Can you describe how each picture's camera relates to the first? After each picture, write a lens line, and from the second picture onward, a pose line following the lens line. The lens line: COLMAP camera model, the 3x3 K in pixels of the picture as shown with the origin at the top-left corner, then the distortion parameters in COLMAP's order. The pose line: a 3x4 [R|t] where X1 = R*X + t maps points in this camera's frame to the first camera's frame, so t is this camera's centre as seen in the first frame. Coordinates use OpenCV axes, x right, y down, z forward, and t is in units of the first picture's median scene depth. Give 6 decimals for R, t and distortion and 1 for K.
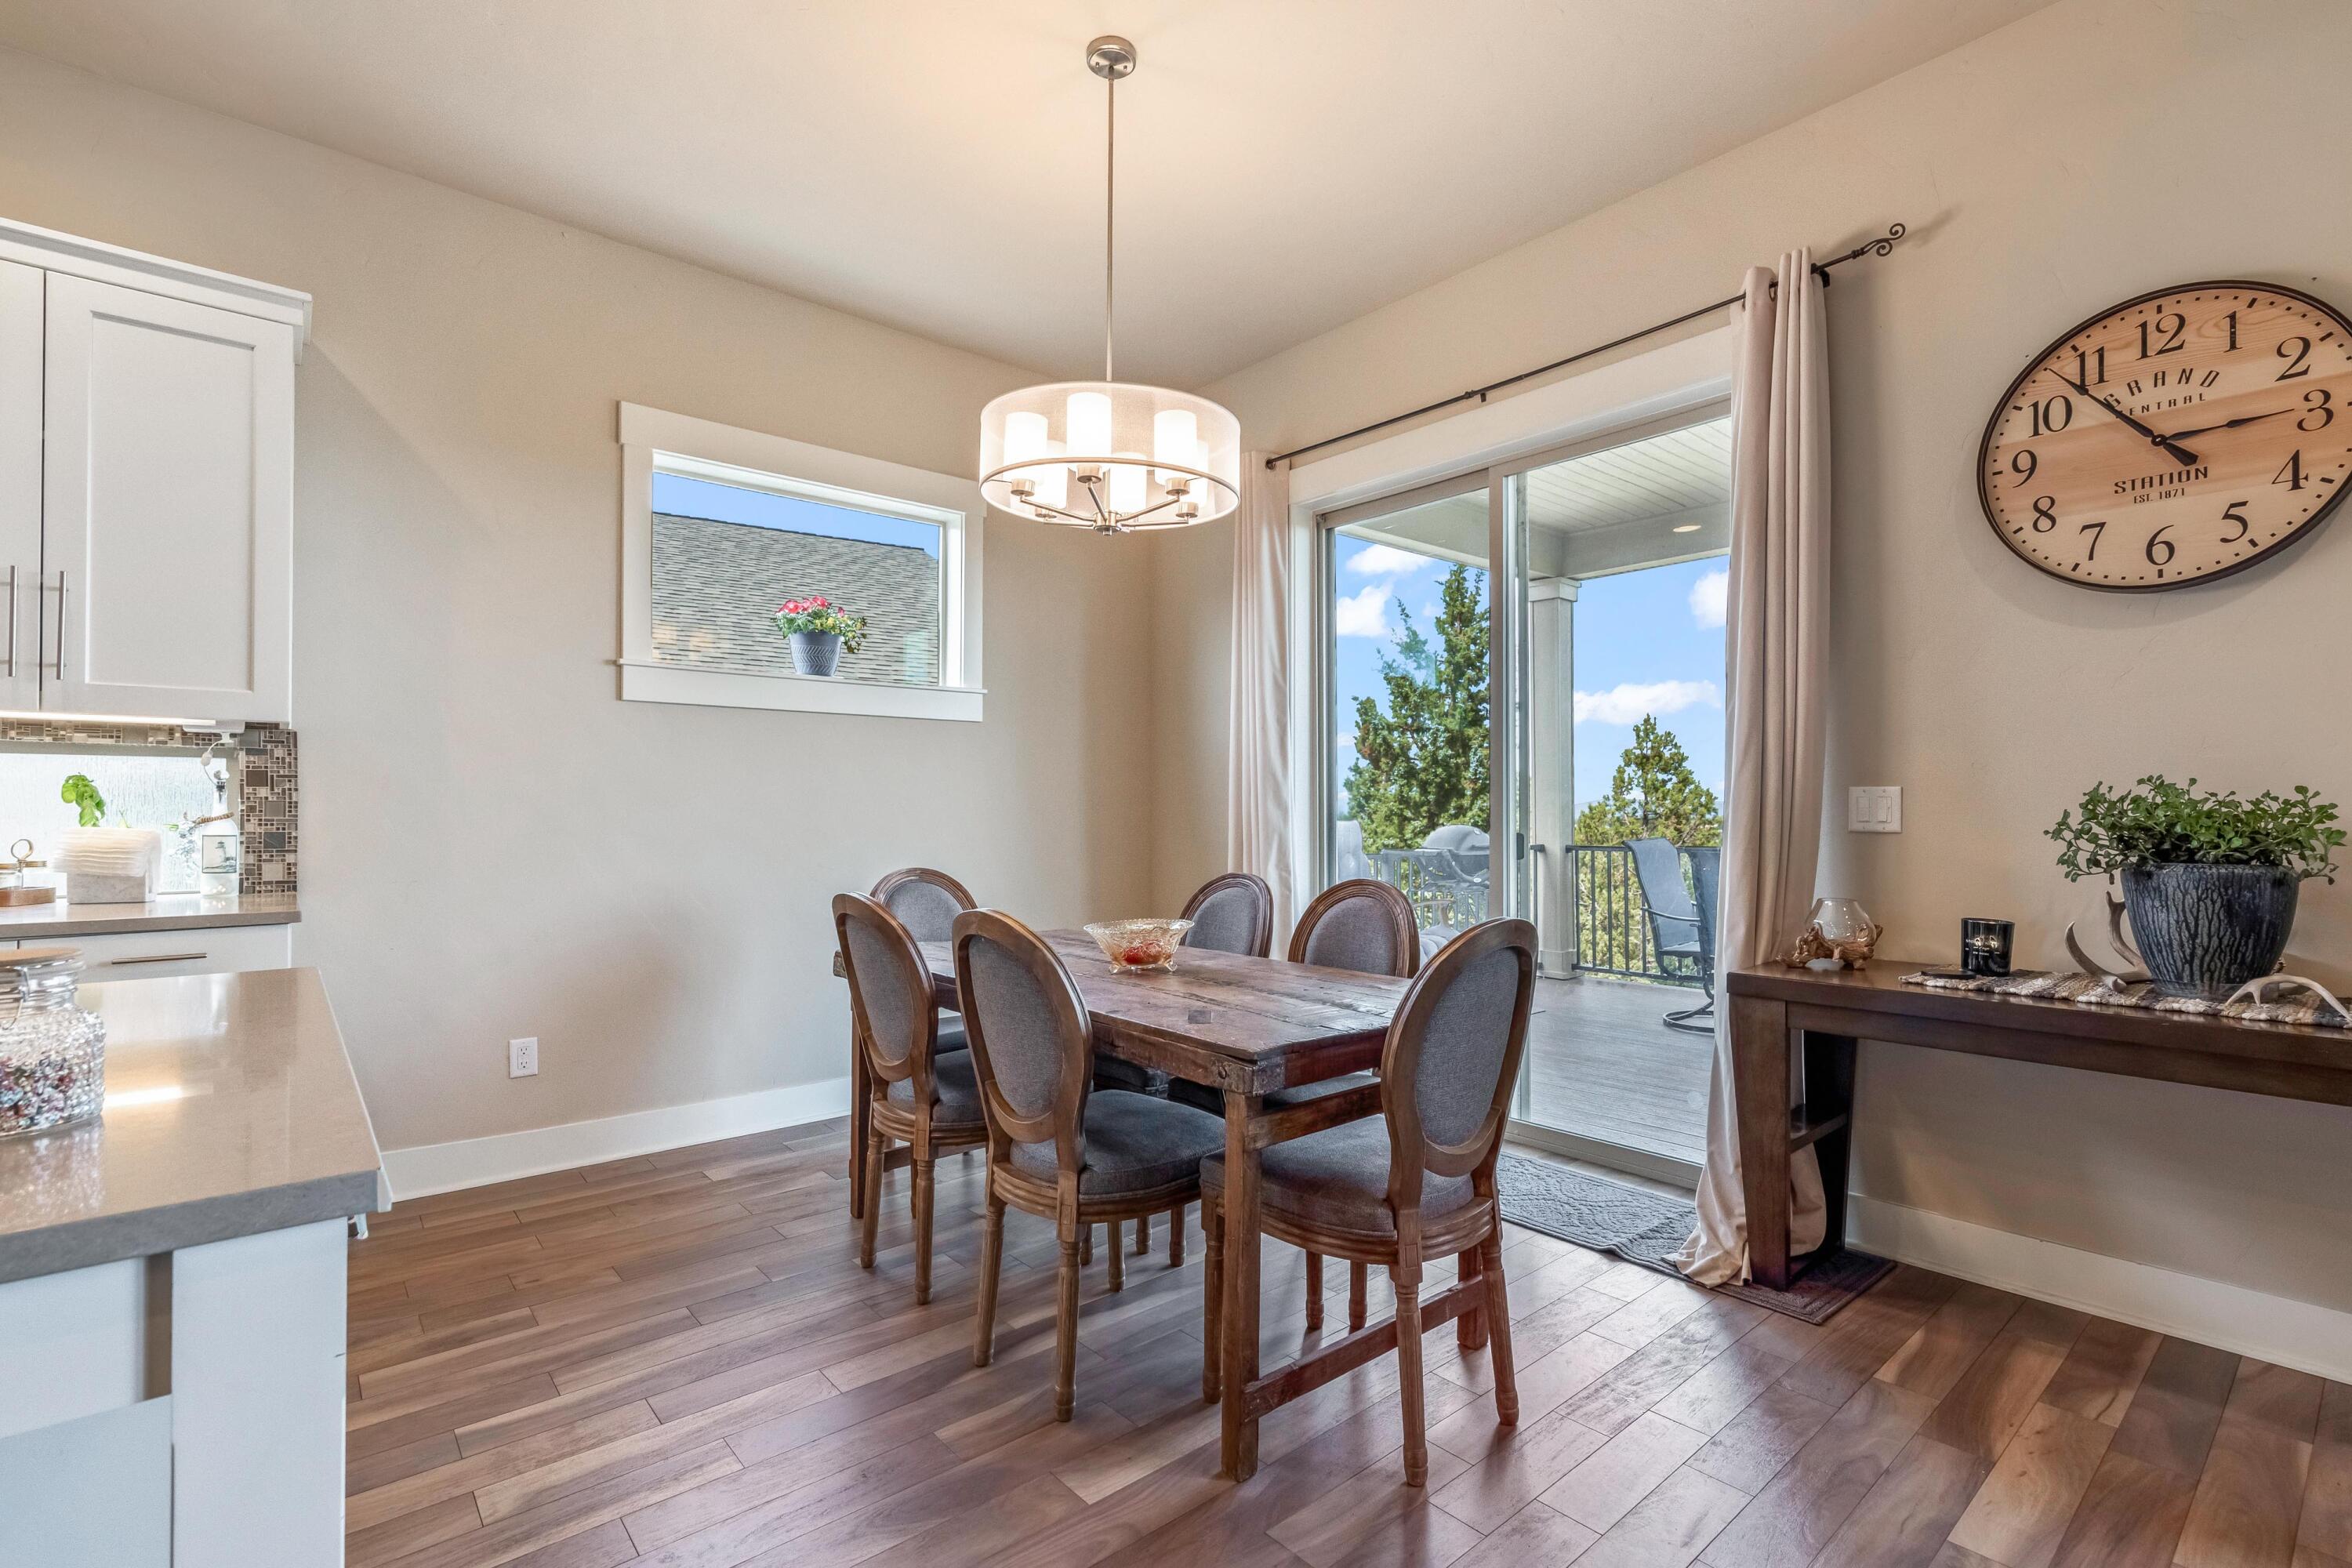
lens RADIAL K [[1085.8, 0, 1211.1], [0, 1085.8, 792.8], [0, 0, 1]] dist [0.001534, 0.000137]
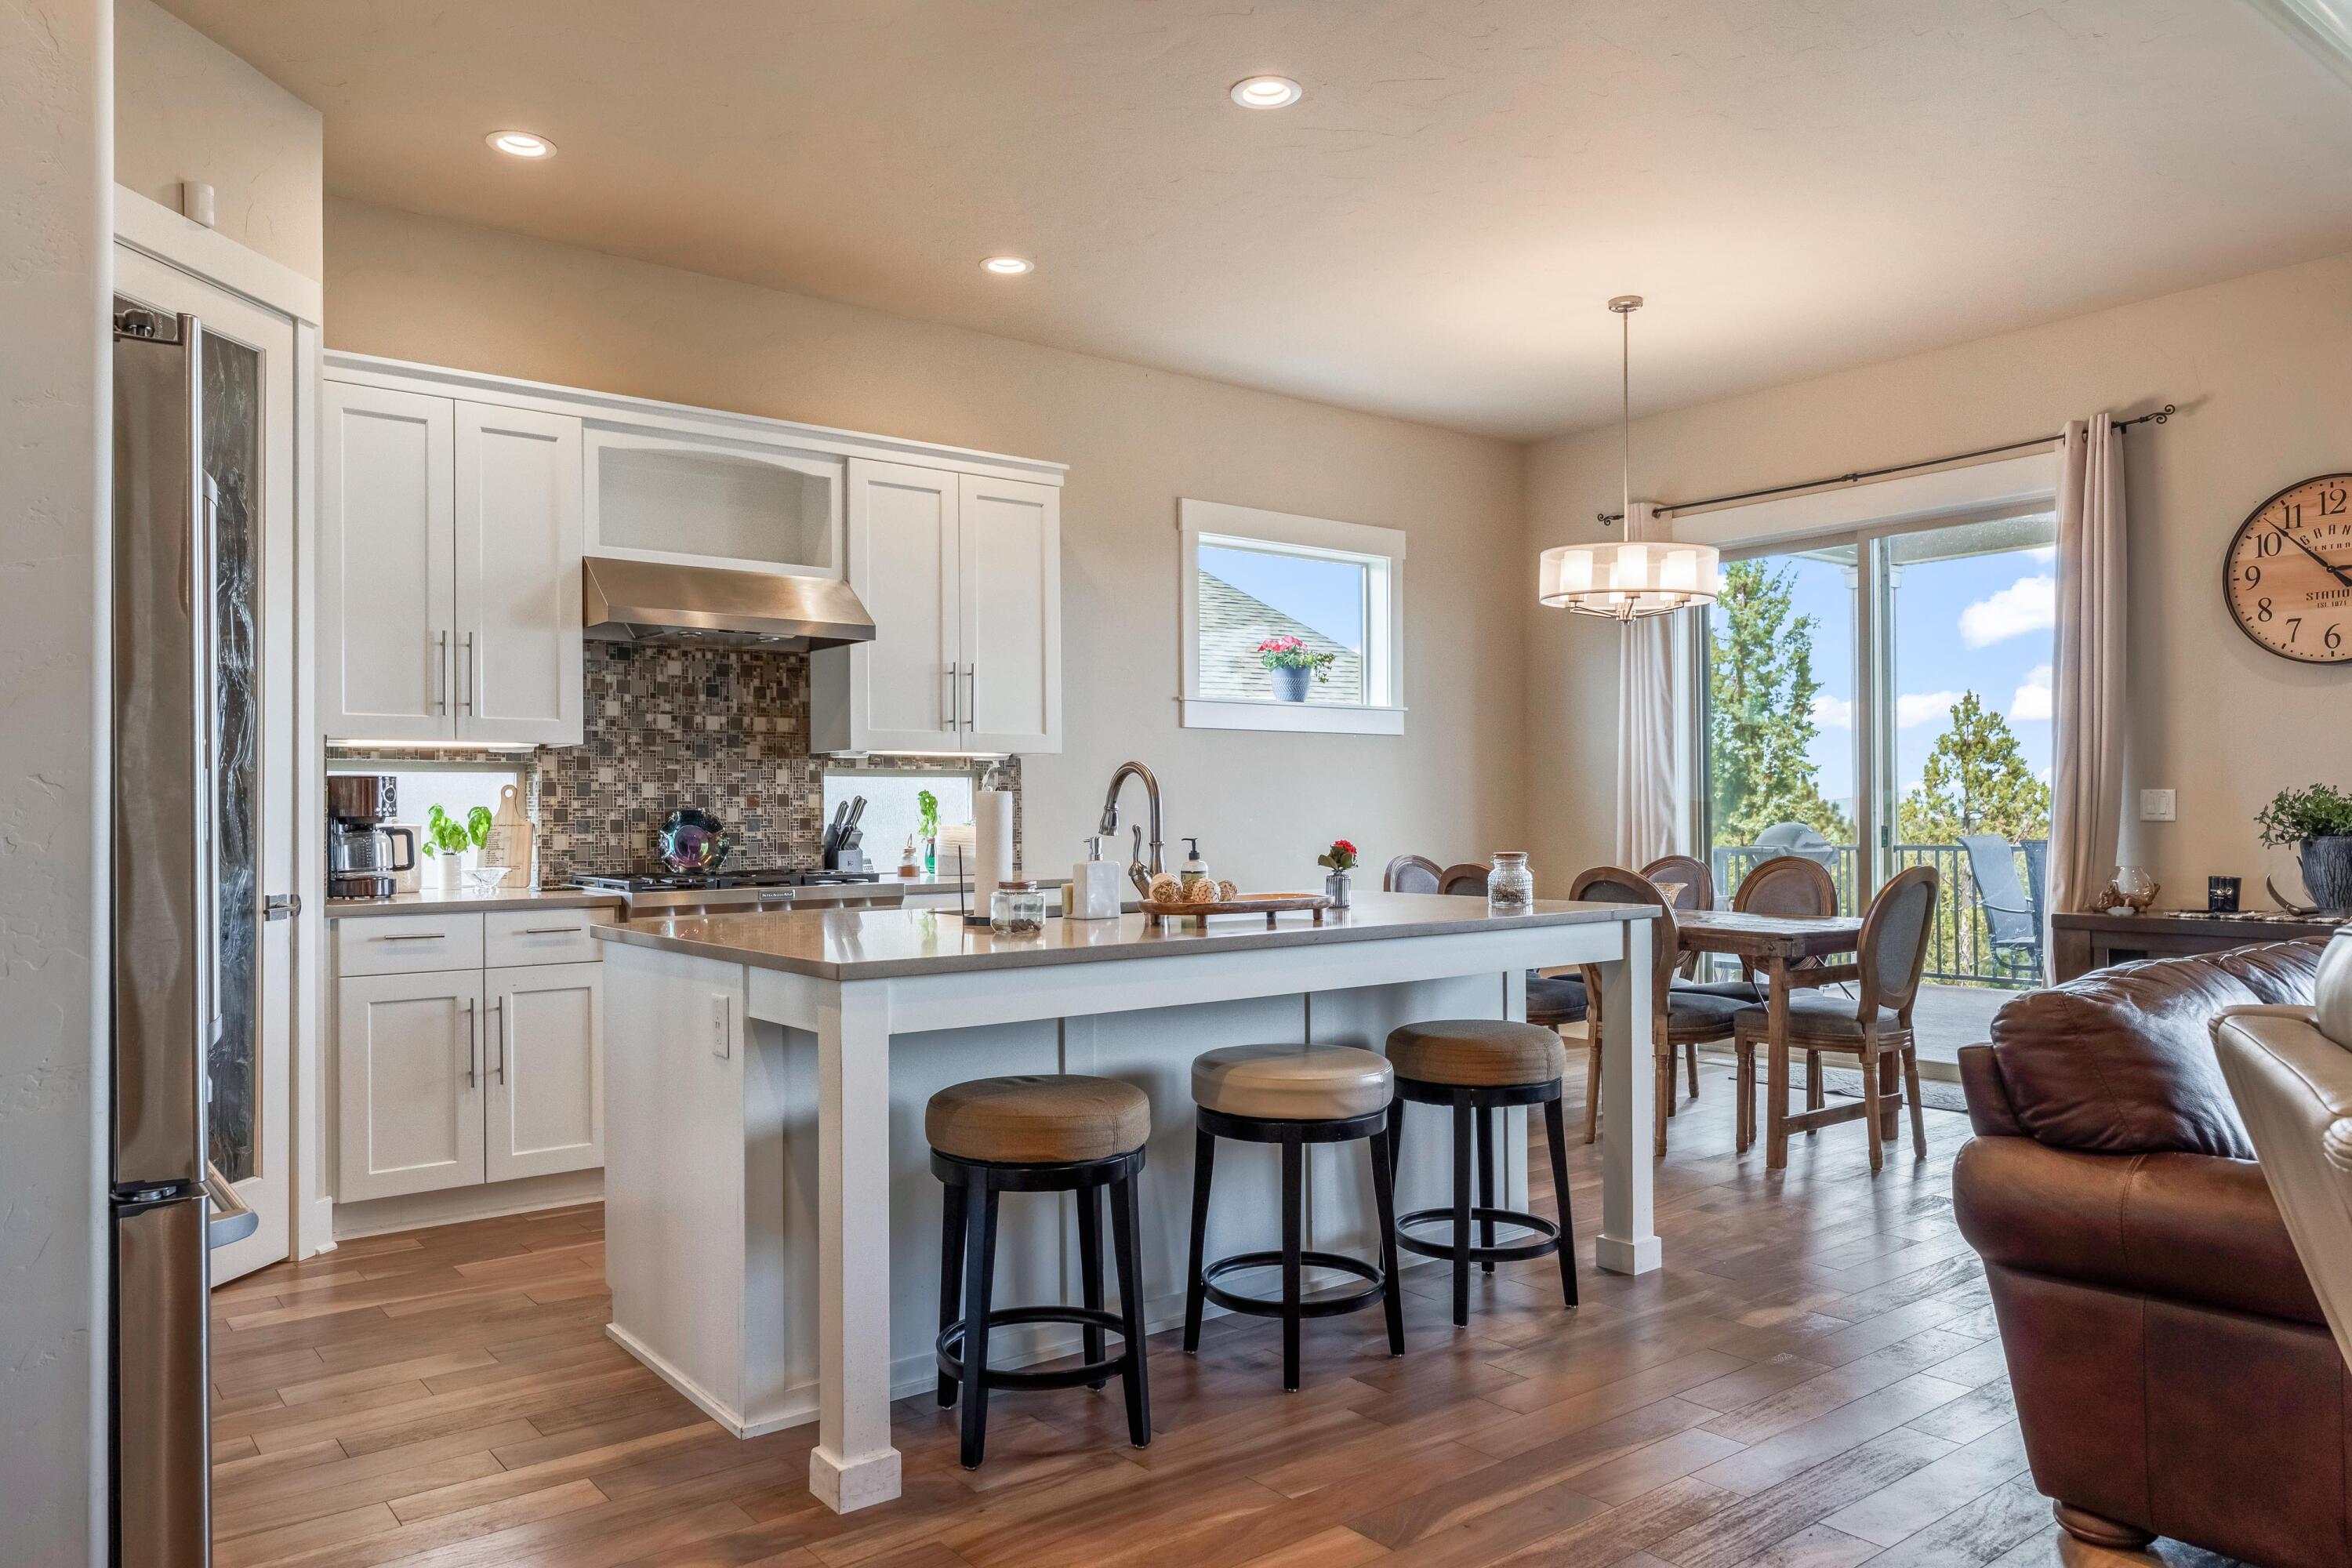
lens RADIAL K [[1604.4, 0, 1209.3], [0, 1604.4, 801.4], [0, 0, 1]] dist [0.002043, -0.001404]
pose [[0.998606, -0.007108, -0.052304, -0.548874], [0.007550, 0.999937, 0.008265, -0.017376], [0.052242, -0.008648, 0.998597, -1.226453]]
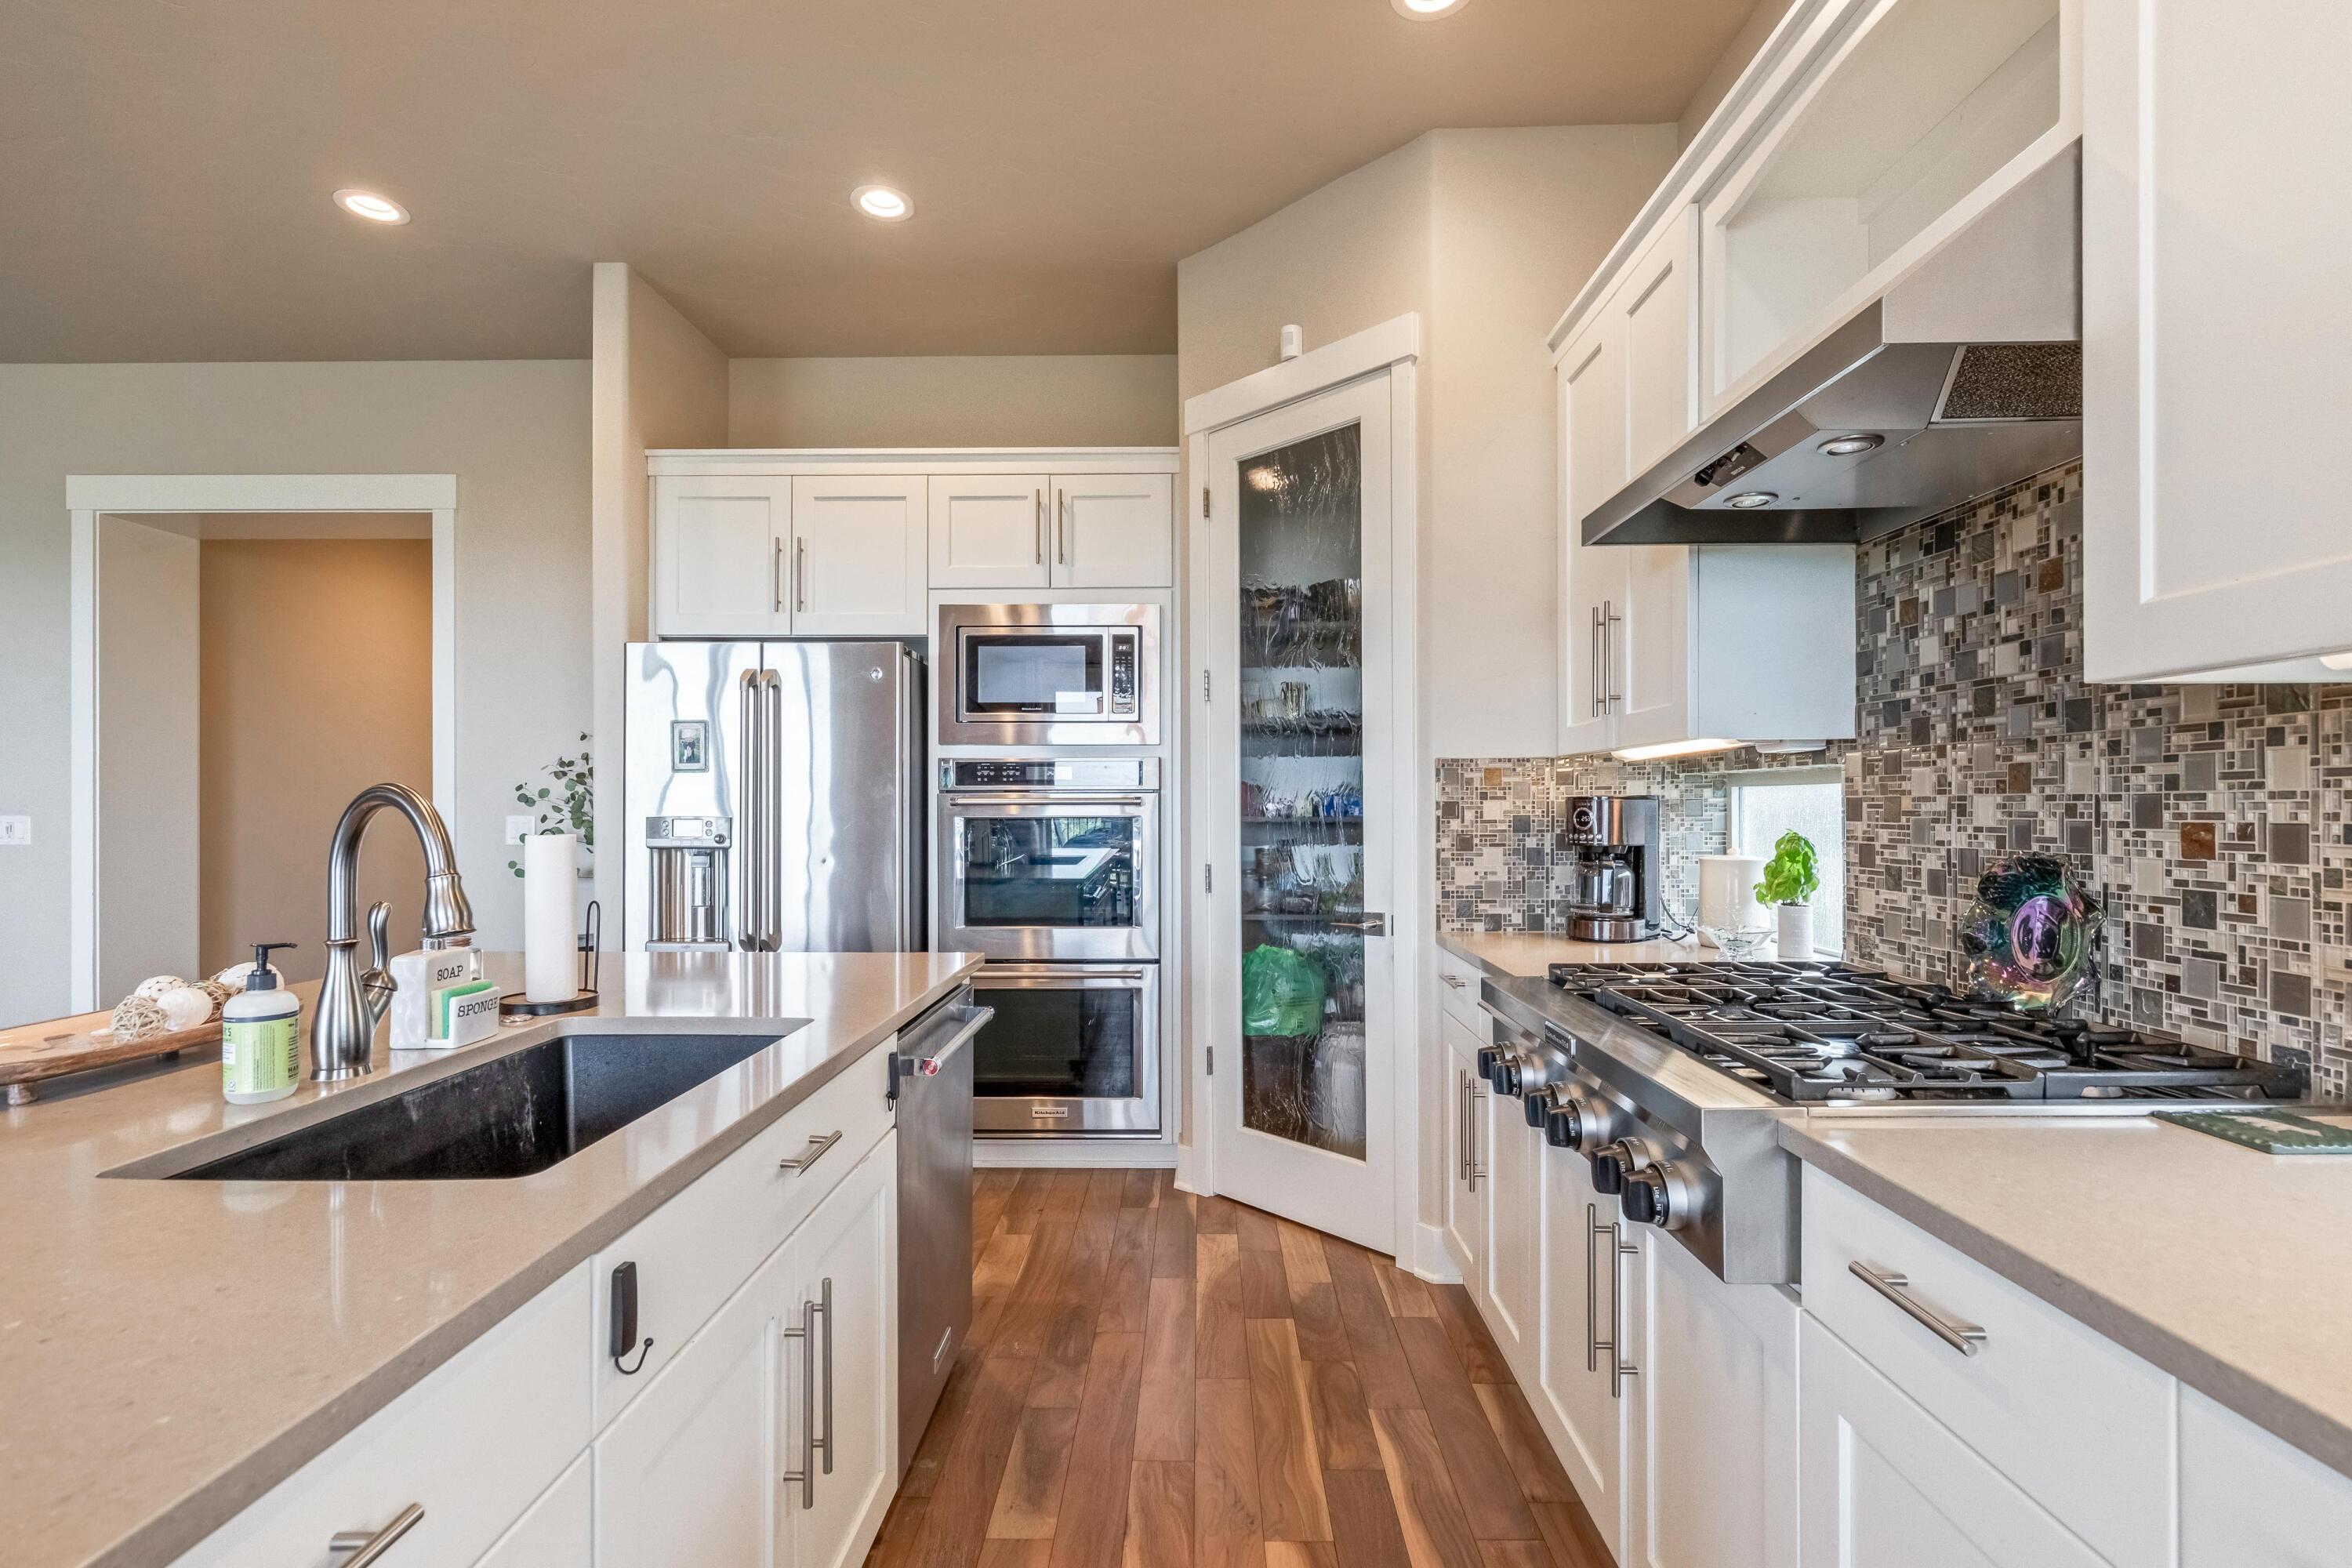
lens RADIAL K [[1085.8, 0, 1179.2], [0, 1085.8, 793.3], [0, 0, 1]] dist [0.001534, 0.000137]
pose [[-0.678174, -0.010852, -0.734821, -0.564122], [0.007735, 0.999730, -0.021903, -0.019958], [0.734861, -0.020538, -0.677907, 0.849118]]
